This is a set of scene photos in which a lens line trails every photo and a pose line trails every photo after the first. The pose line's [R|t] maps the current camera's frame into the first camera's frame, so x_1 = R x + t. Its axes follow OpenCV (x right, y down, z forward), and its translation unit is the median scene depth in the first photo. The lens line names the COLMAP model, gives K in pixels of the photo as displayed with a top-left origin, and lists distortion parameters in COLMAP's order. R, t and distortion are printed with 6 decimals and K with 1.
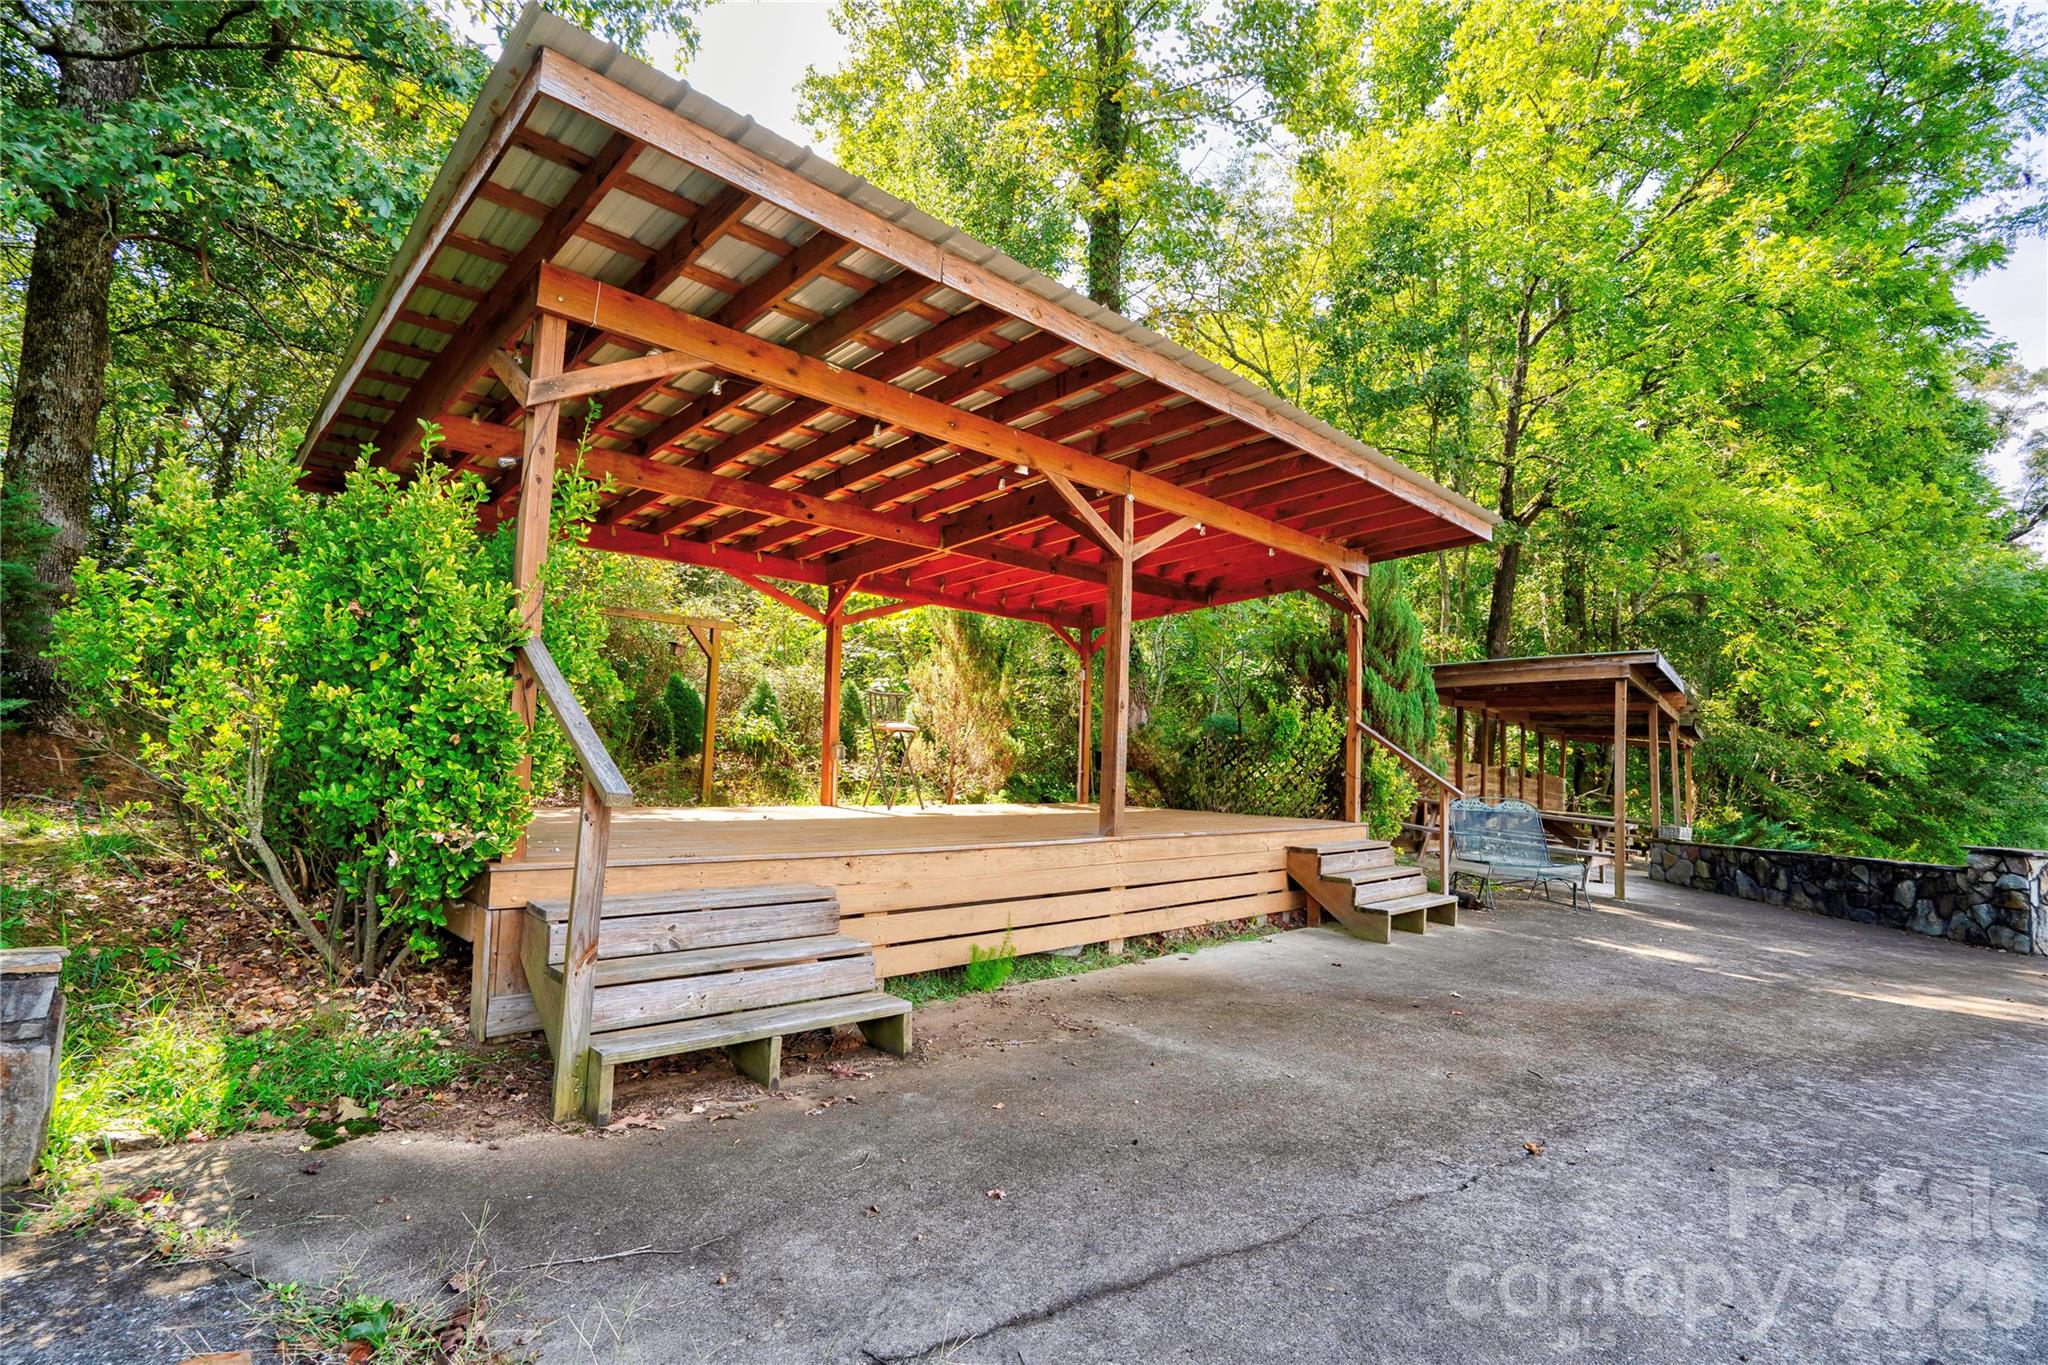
lens RADIAL K [[939.8, 0, 997.5], [0, 939.8, 677.9], [0, 0, 1]] dist [0.000844, 0.007511]
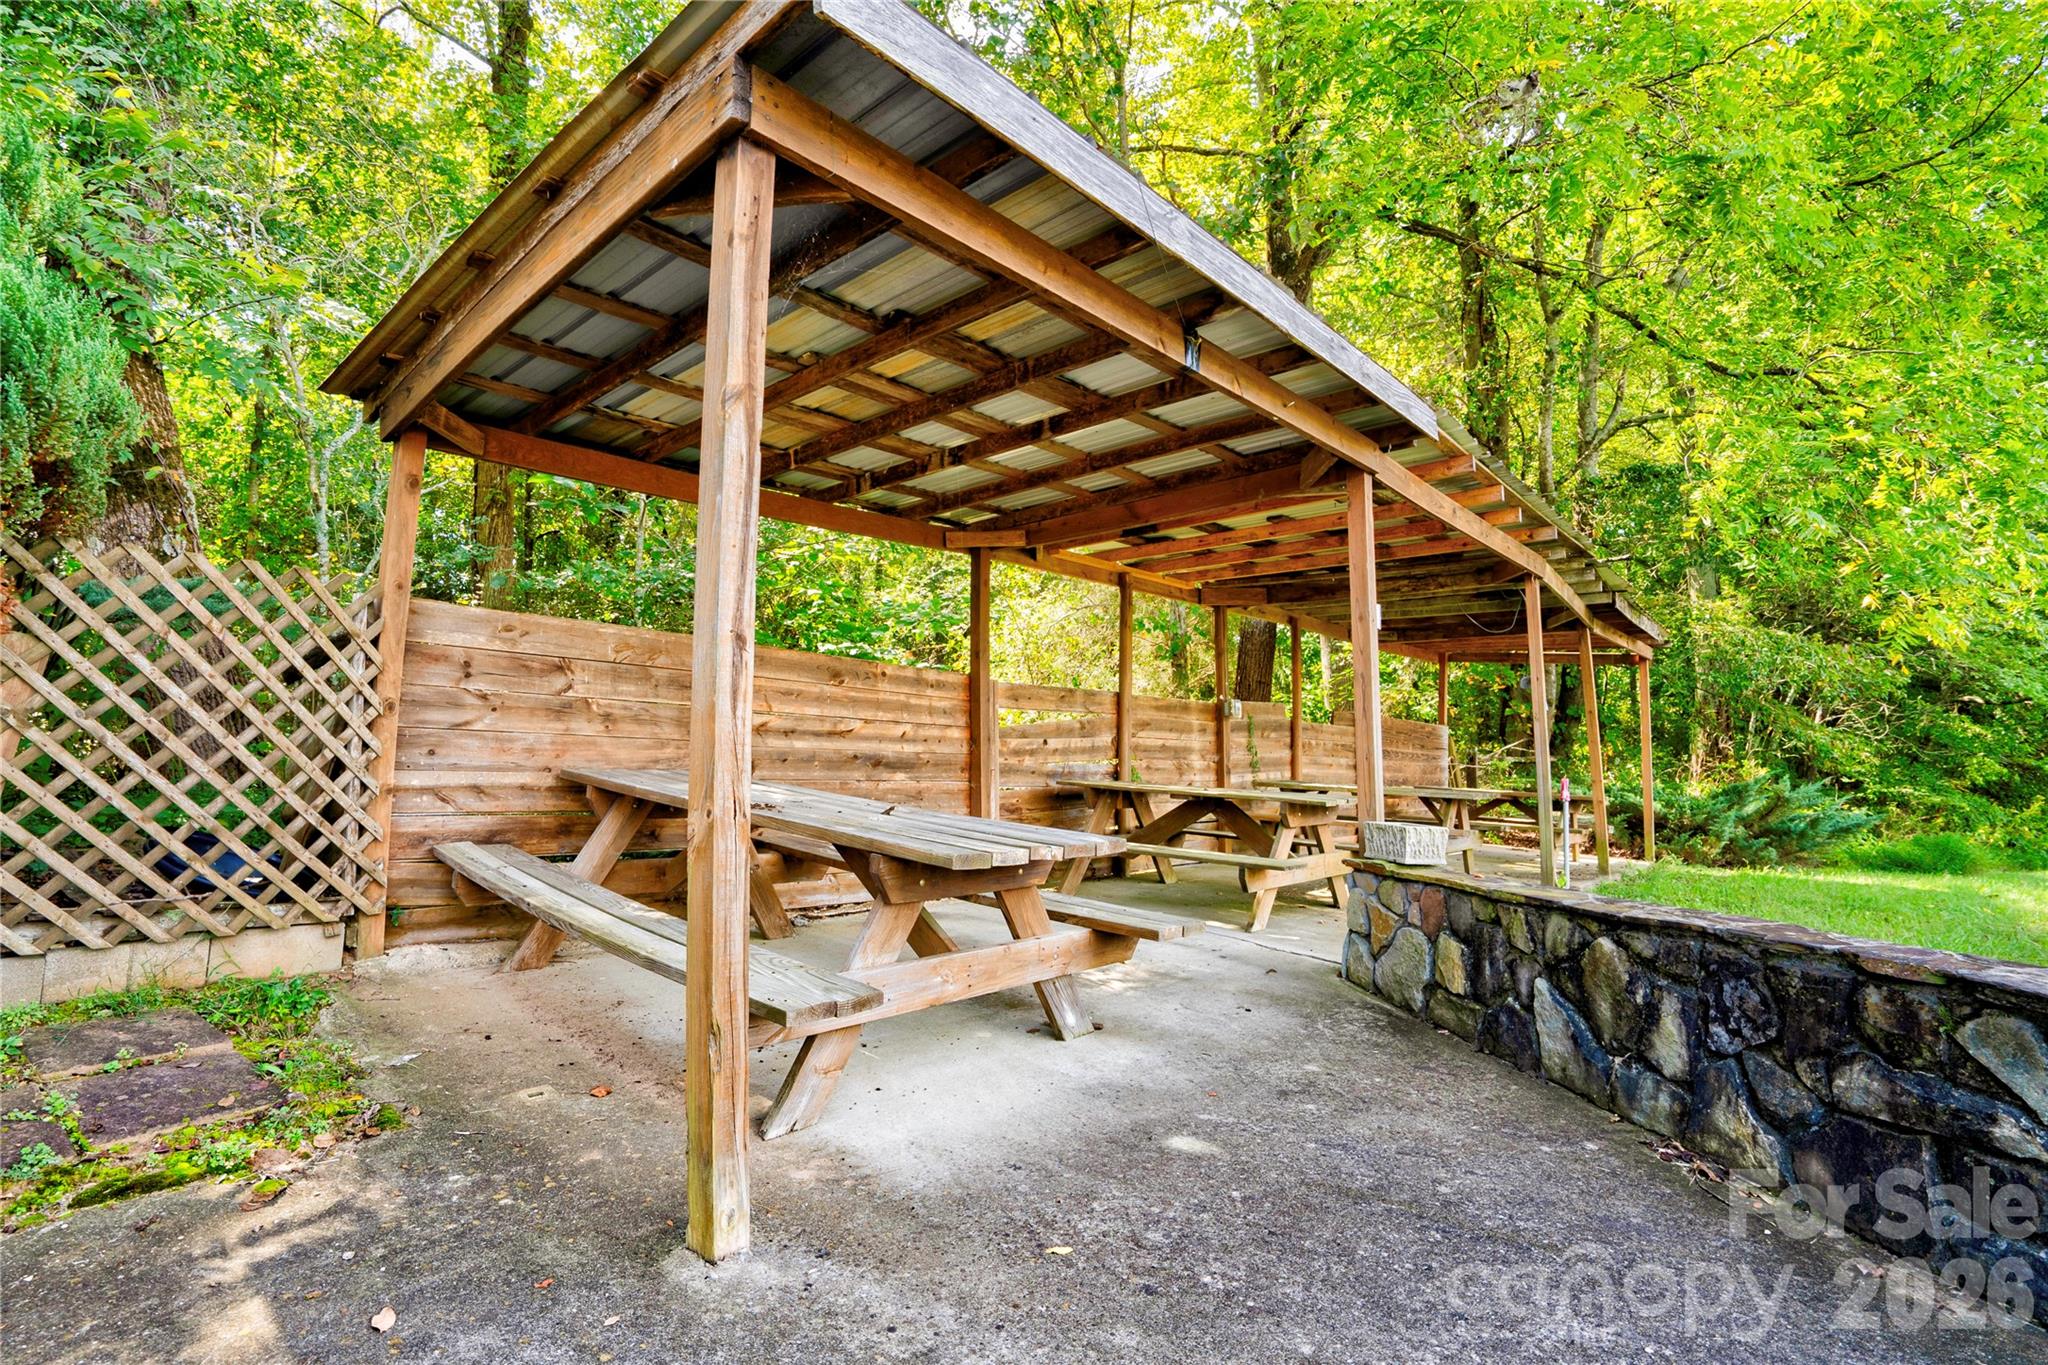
lens RADIAL K [[933.4, 0, 1023.2], [0, 933.4, 679.6], [0, 0, 1]] dist [0.000408, 0.008350]
pose [[0.998270, -0.048006, -0.033934, 0.650109], [0.048473, 0.998739, 0.013095, 0.103668], [0.033263, -0.014717, 0.999338, 0.721862]]
